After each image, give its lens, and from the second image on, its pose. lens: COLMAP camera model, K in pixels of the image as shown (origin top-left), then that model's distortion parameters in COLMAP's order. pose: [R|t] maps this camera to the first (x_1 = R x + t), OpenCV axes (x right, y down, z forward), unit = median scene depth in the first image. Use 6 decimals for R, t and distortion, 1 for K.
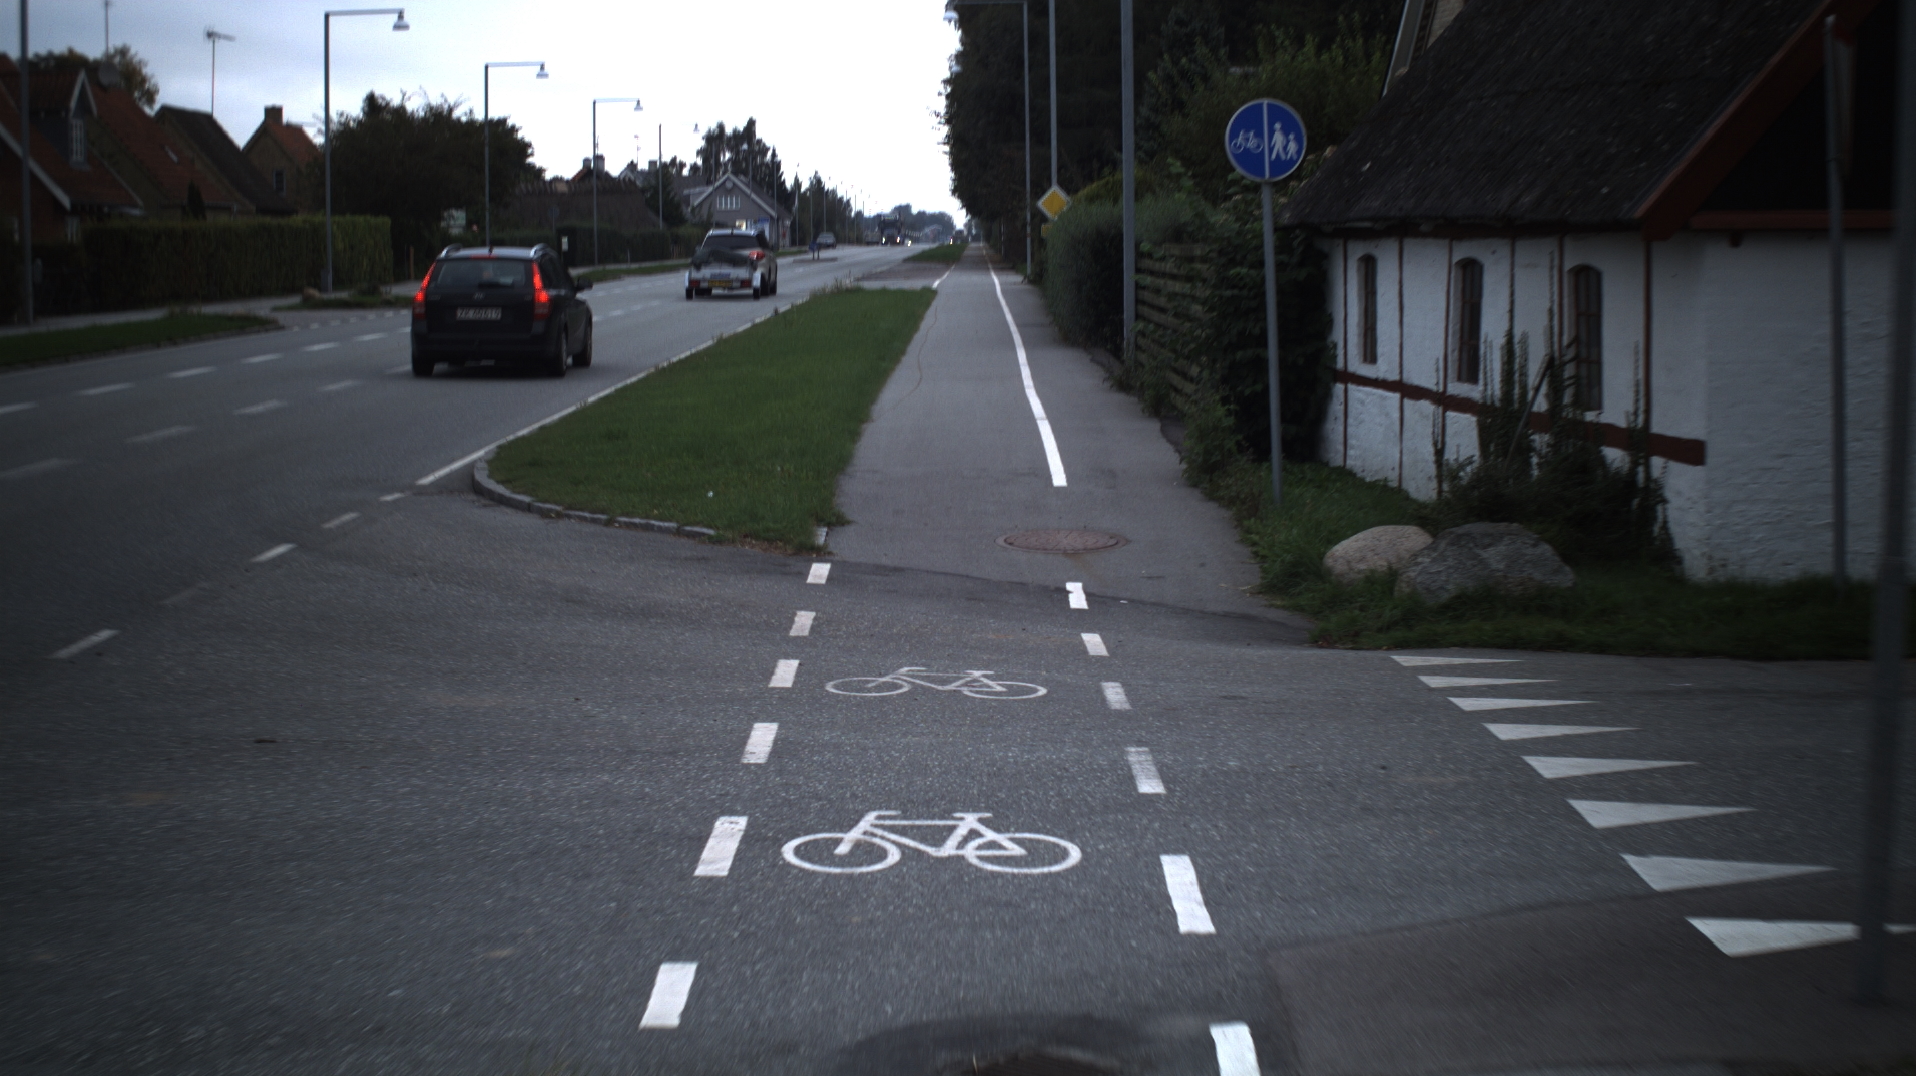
lens RADIAL K [[3360.3, 0, 958.0], [0, 3360.3, 538.0], [0, 0, 1]] dist [-0.306239, 0.484801]
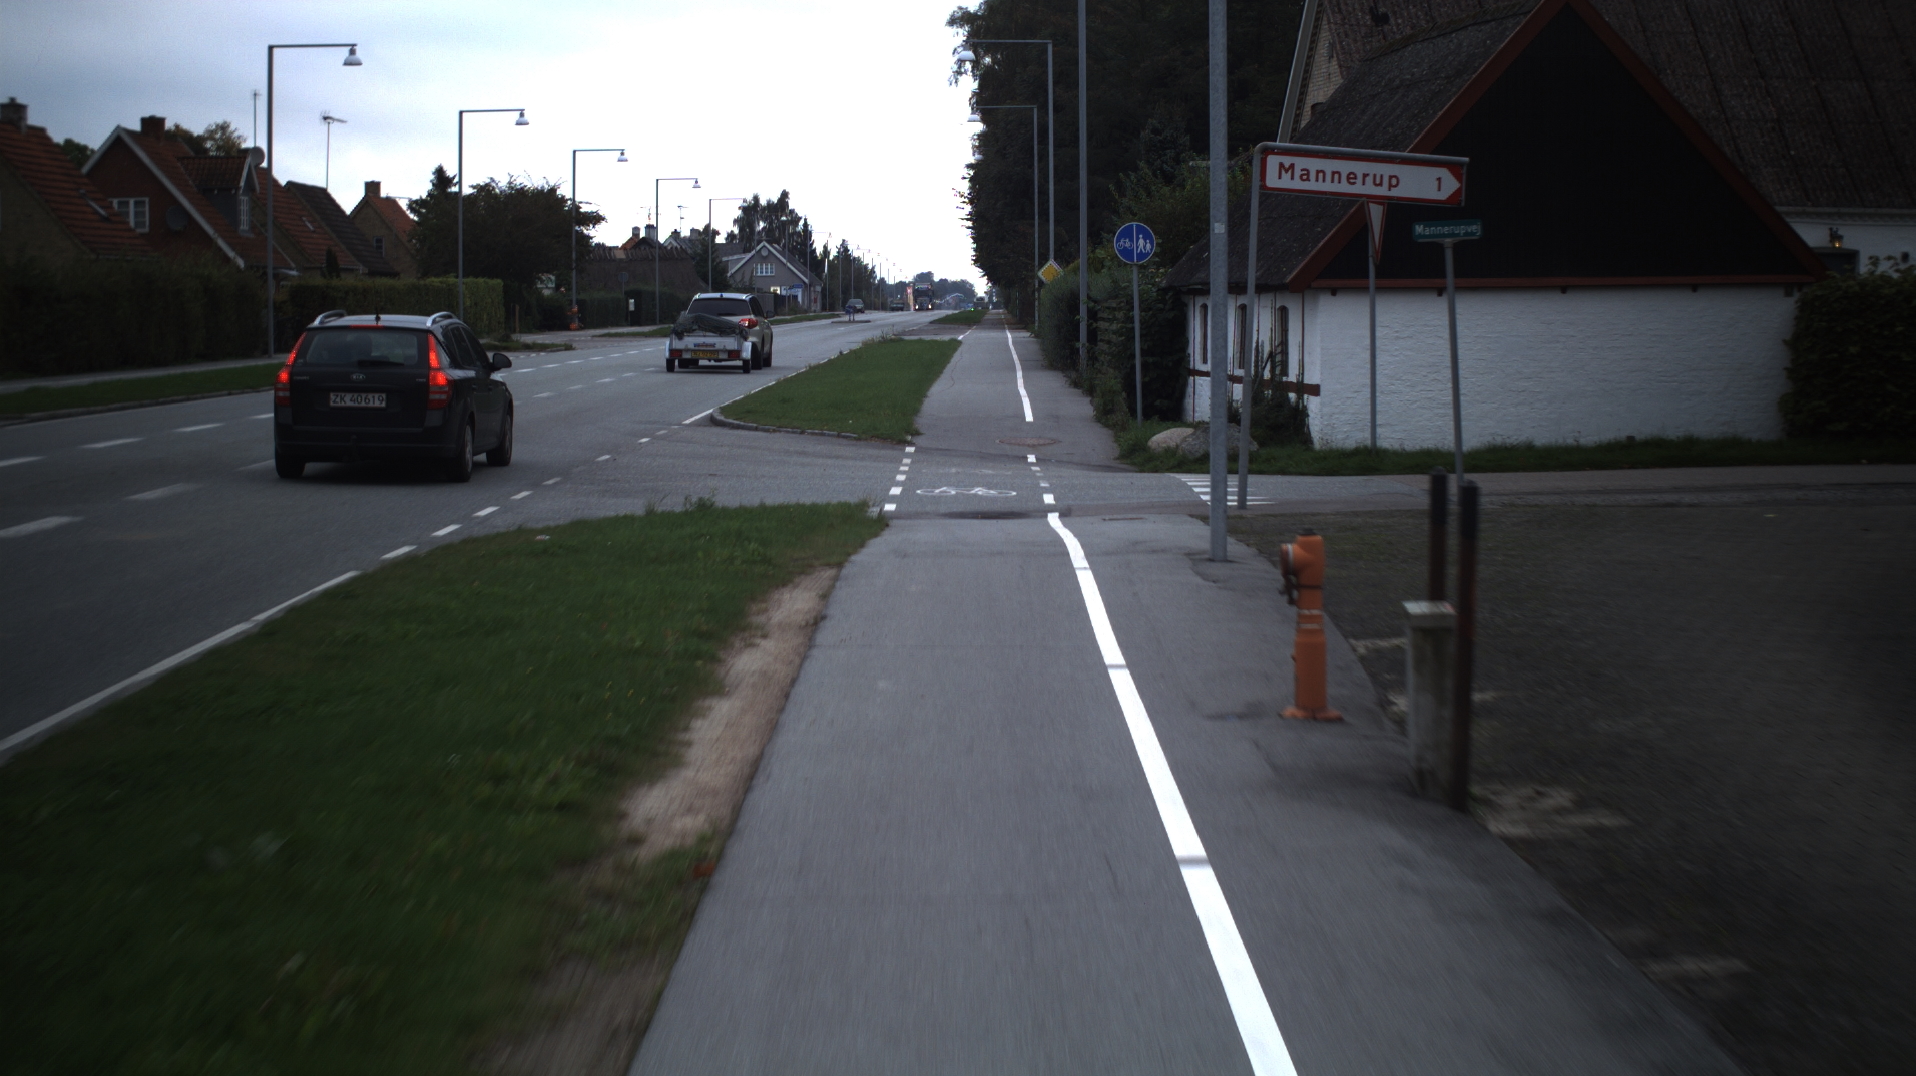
lens RADIAL K [[3360.3, 0, 958.0], [0, 3360.3, 538.0], [0, 0, 1]] dist [-0.306239, 0.484801]
pose [[0.999953, 0.007839, -0.005760, 0.000221], [-0.007954, 0.999765, -0.020183, 0.019913], [0.005601, 0.020228, 0.999780, -0.203208]]
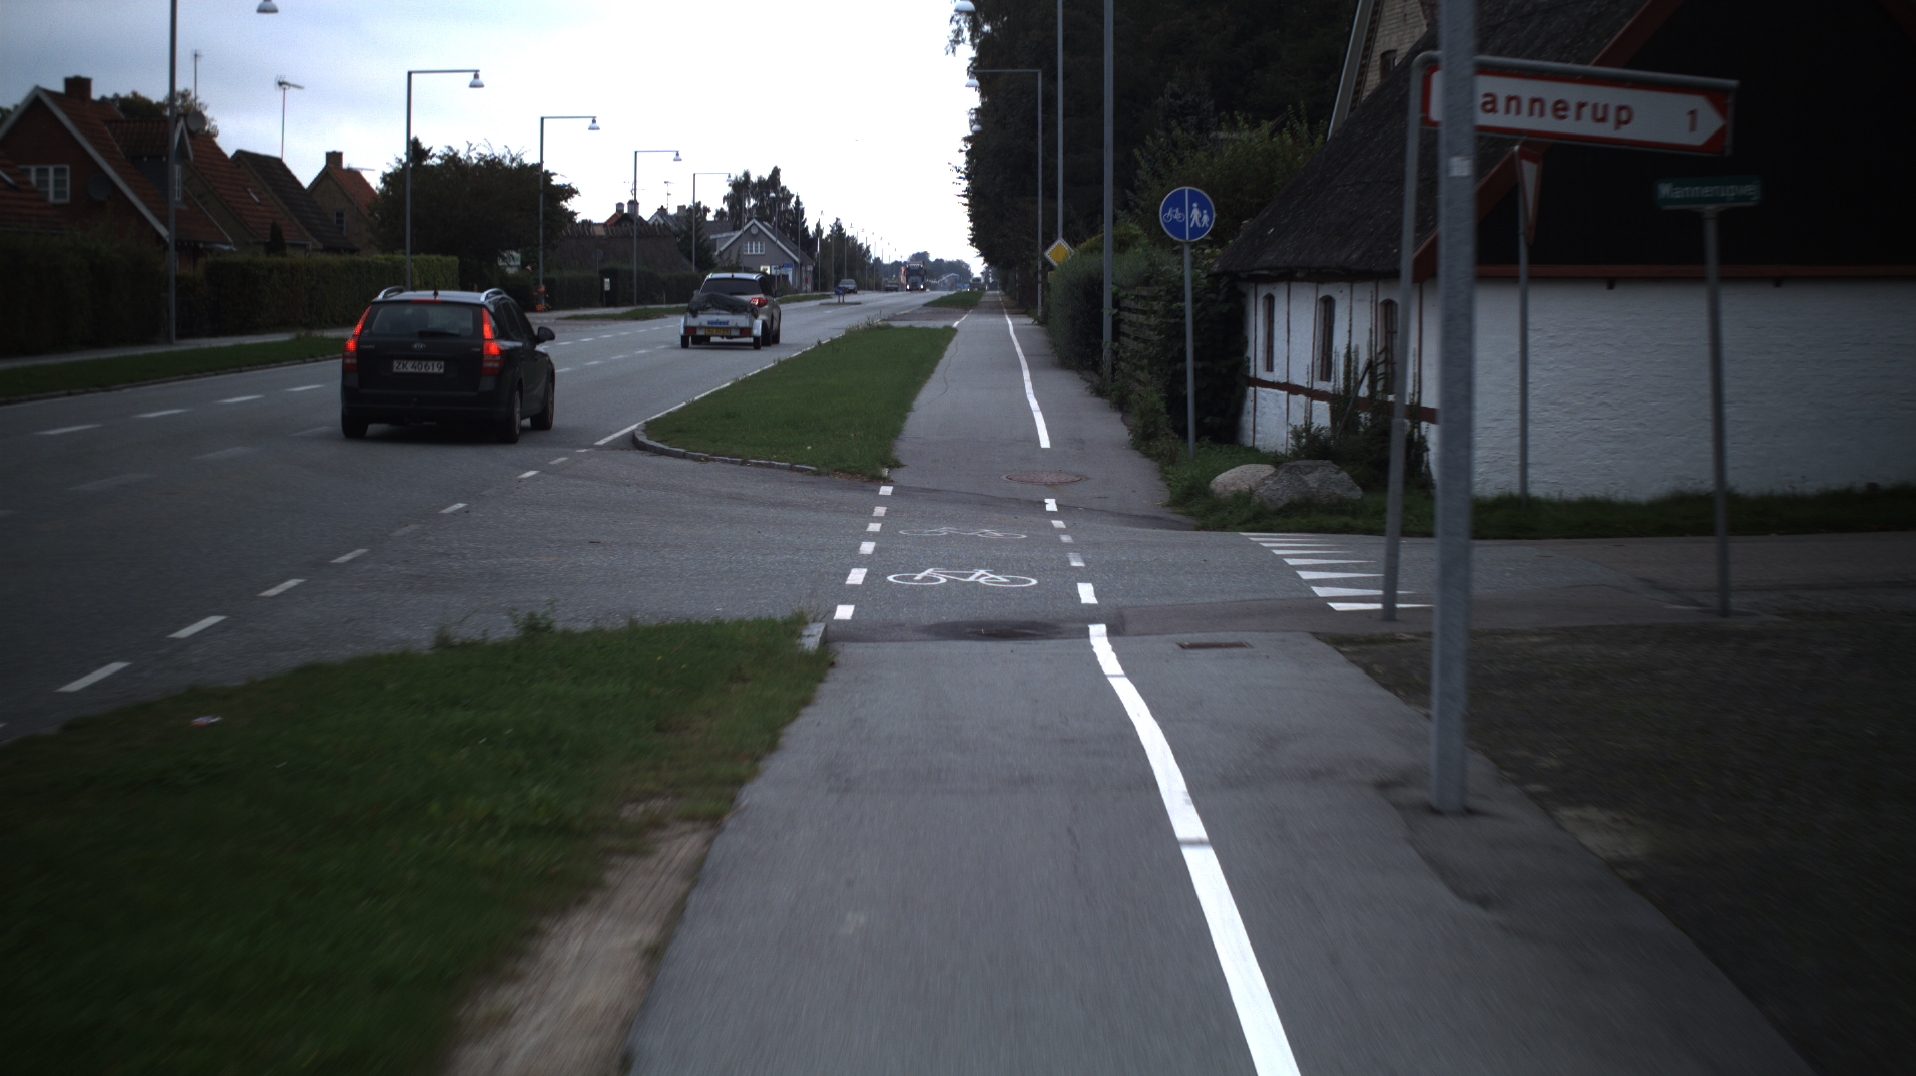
lens RADIAL K [[3360.3, 0, 958.0], [0, 3360.3, 538.0], [0, 0, 1]] dist [-0.306239, 0.484801]
pose [[0.999881, 0.014920, -0.003921, -0.000307], [-0.014975, 0.999785, -0.014326, 0.009981], [0.003707, 0.014383, 0.999890, -0.101829]]
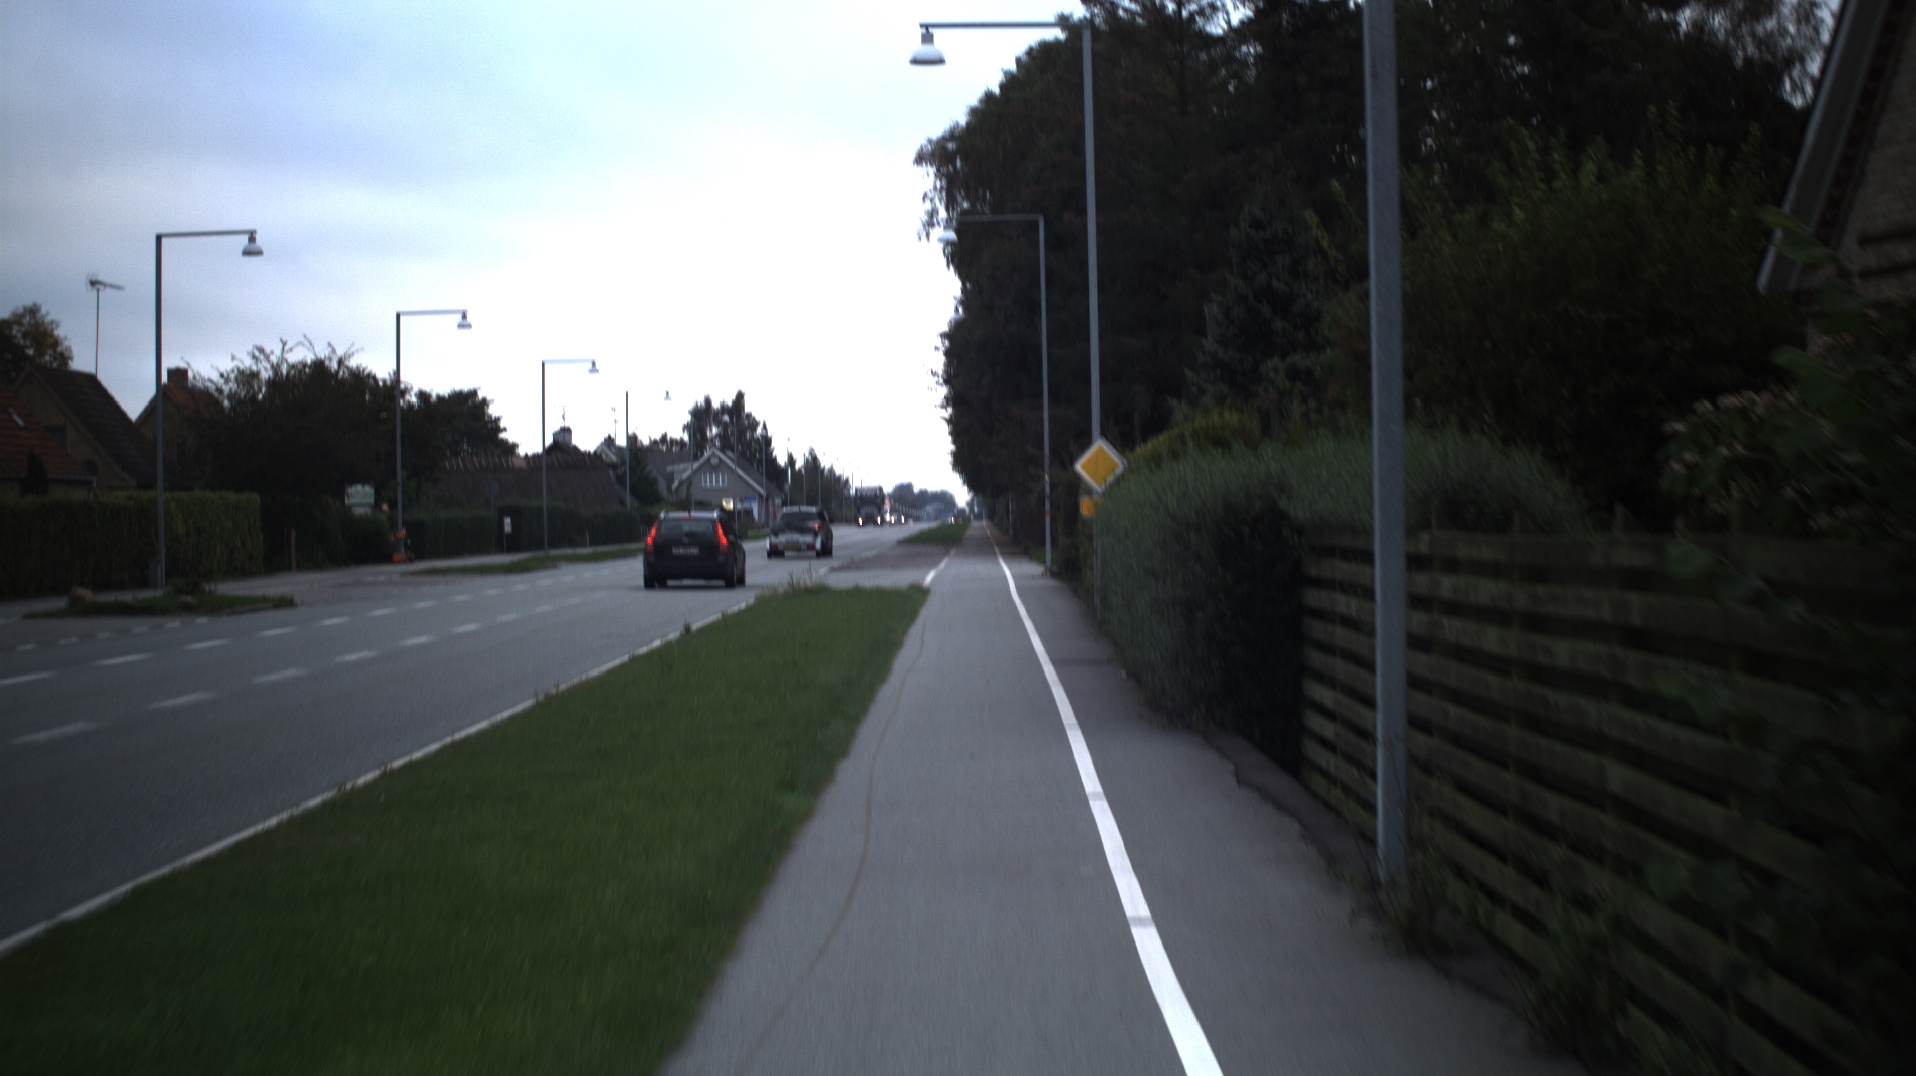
lens RADIAL K [[3360.3, 0, 958.0], [0, 3360.3, 538.0], [0, 0, 1]] dist [-0.306239, 0.484801]
pose [[0.999982, -0.006026, -0.000690, 0.000445], [0.005948, 0.996547, -0.082821, -0.018285], [0.001186, 0.082816, 0.996564, 0.201809]]
